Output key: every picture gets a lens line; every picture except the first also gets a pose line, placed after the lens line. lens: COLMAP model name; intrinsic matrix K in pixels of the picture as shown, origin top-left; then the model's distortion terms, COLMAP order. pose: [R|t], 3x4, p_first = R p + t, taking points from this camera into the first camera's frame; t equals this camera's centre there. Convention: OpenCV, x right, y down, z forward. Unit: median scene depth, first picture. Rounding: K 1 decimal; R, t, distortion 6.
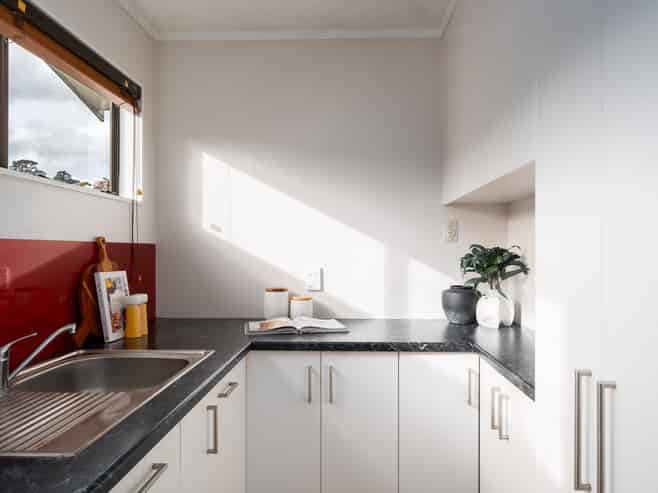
lens RADIAL K [[472.2, 0, 329.0], [0, 472.2, 246.5], [0, 0, 1]] dist [0.000410, -0.001584]
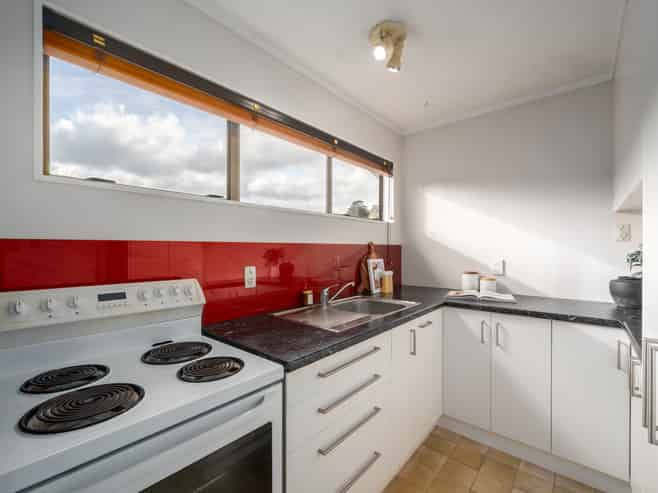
lens RADIAL K [[290.3, 0, 329.0], [0, 290.3, 246.5], [0, 0, 1]] dist [-0.000181, 0.000015]
pose [[0.781870, -0.004821, -0.623423, 0.151024], [0.006907, 0.999976, 0.000930, -0.003043], [0.623403, -0.005033, 0.781884, -0.090263]]
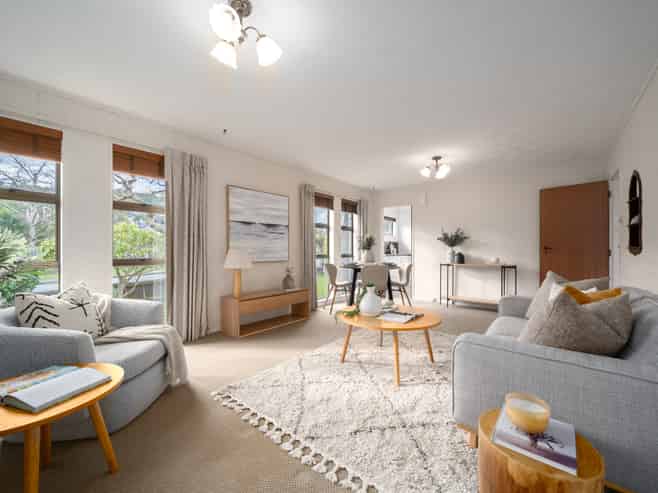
lens RADIAL K [[247.1, 0, 329.0], [0, 247.1, 246.5], [0, 0, 1]] dist [0.000091, 0.000005]
pose [[0.769573, -0.024641, -0.638083, 1.318588], [0.013161, 0.999655, -0.022731, 0.146981], [0.638423, 0.009096, 0.769632, -2.753298]]
